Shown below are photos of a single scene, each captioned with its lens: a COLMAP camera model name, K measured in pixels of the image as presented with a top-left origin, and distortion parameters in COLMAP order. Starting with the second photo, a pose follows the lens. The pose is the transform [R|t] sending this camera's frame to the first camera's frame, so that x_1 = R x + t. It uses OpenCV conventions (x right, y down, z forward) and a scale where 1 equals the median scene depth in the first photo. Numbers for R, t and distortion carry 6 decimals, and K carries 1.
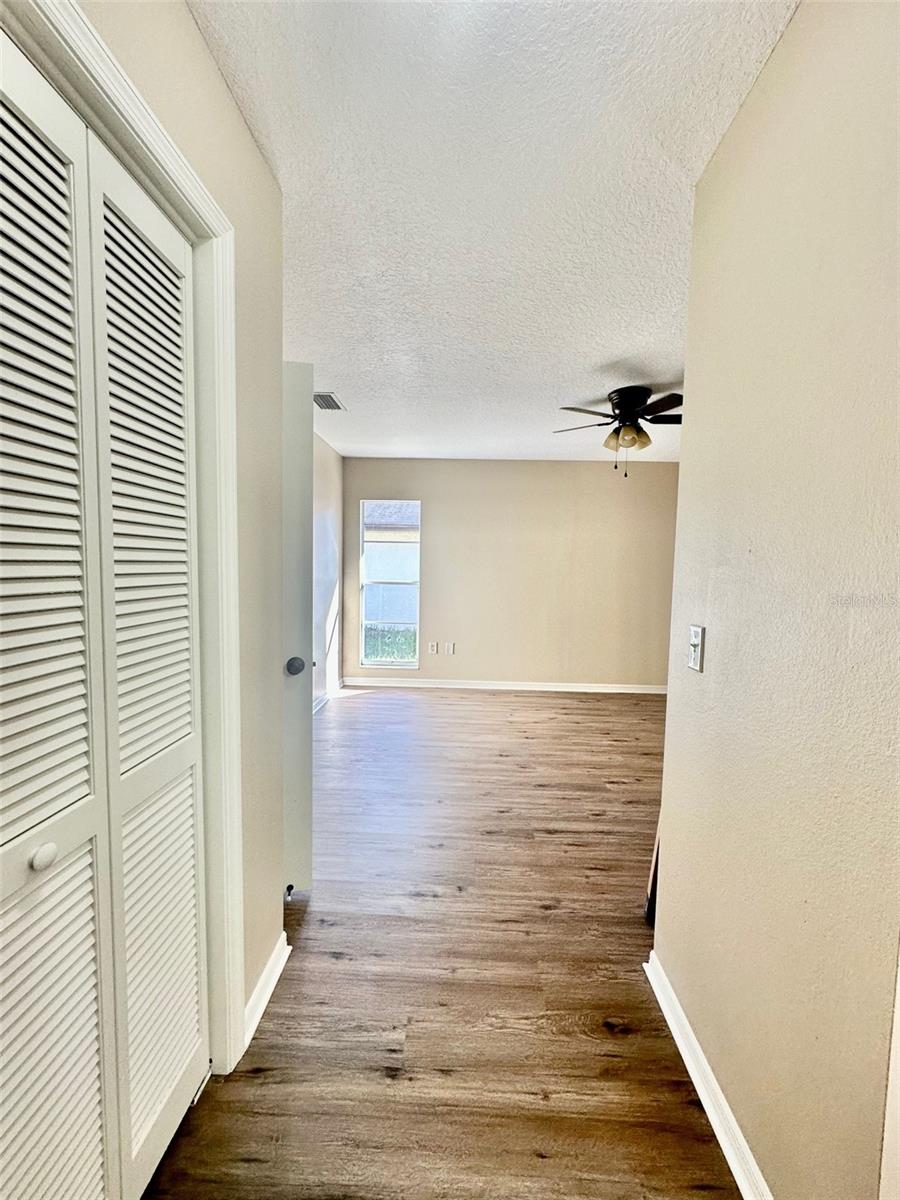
lens RADIAL K [[475.4, 0, 453.1], [0, 475.4, 597.6], [0, 0, 1]] dist [-0.002839, -0.000074]
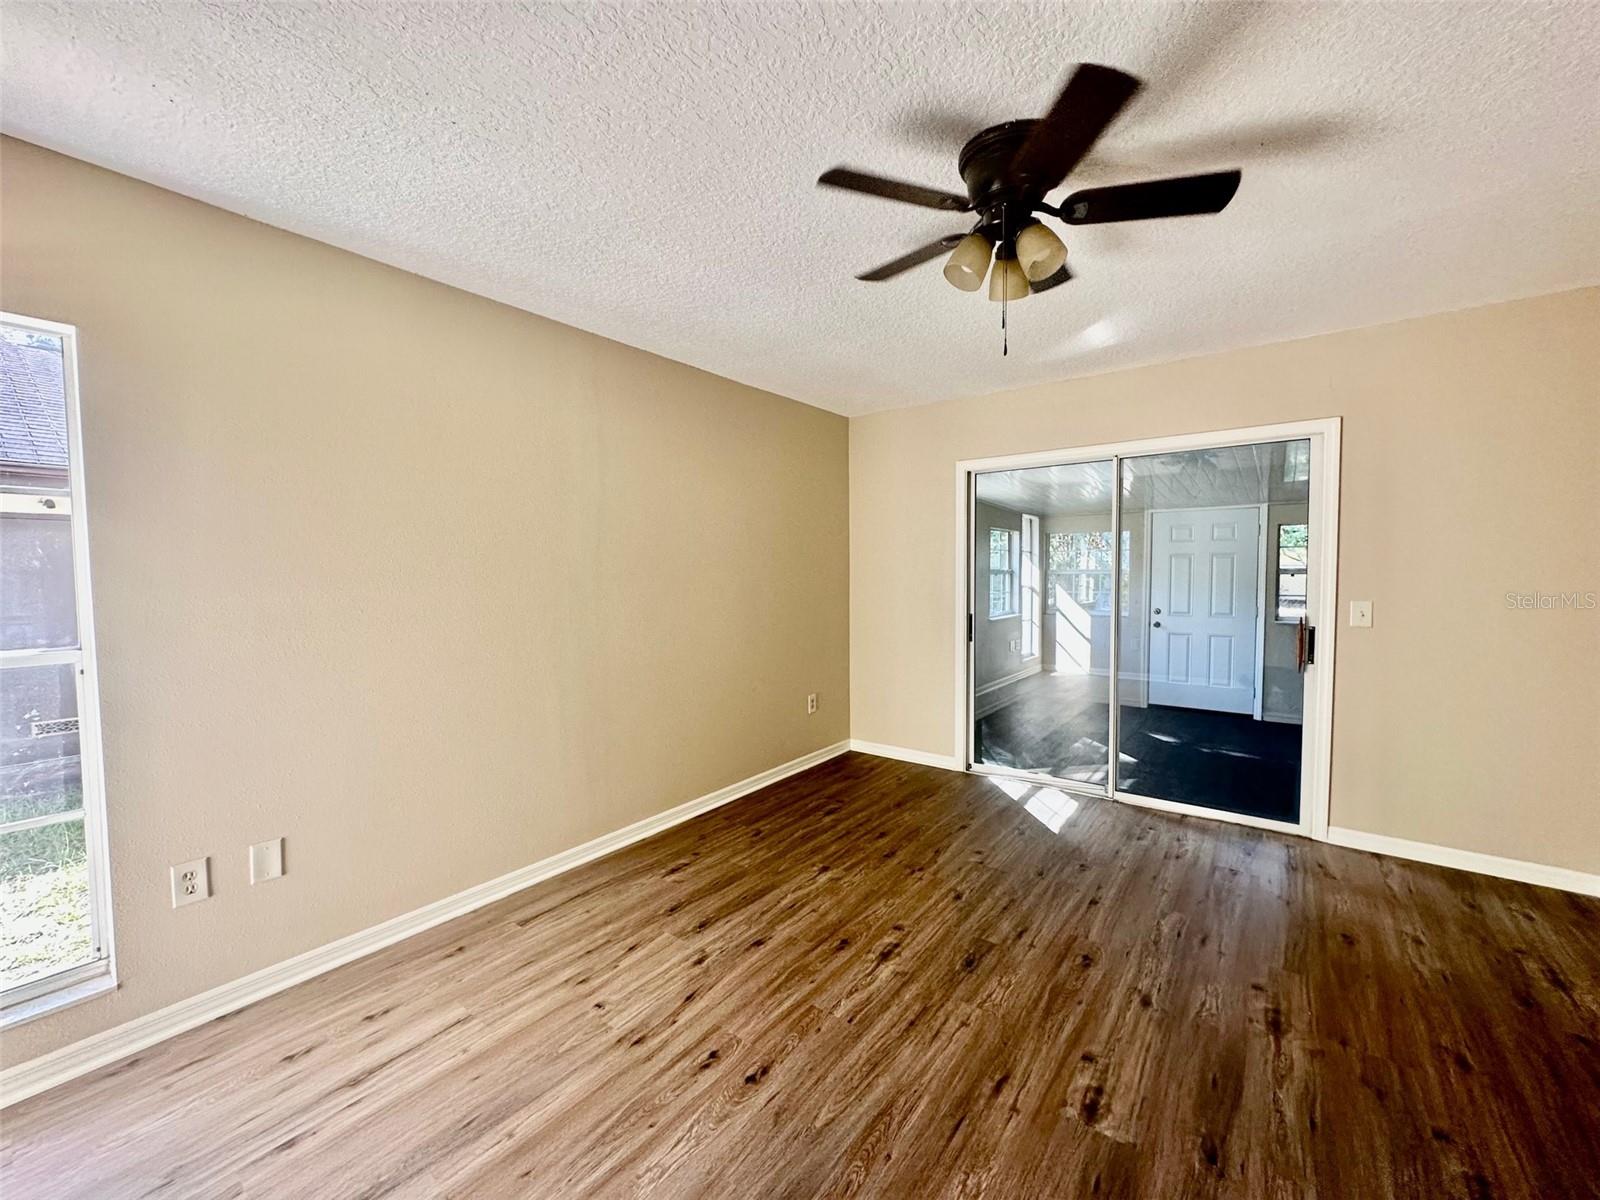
lens RADIAL K [[633.8, 0, 801.2], [0, 633.8, 605.2], [0, 0, 1]] dist [-0.002839, -0.000074]
pose [[0.579211, -0.062731, 0.812761, -0.182381], [0.065484, 0.997393, 0.030314, -0.057224], [-0.812543, 0.035664, 0.581809, 0.757213]]
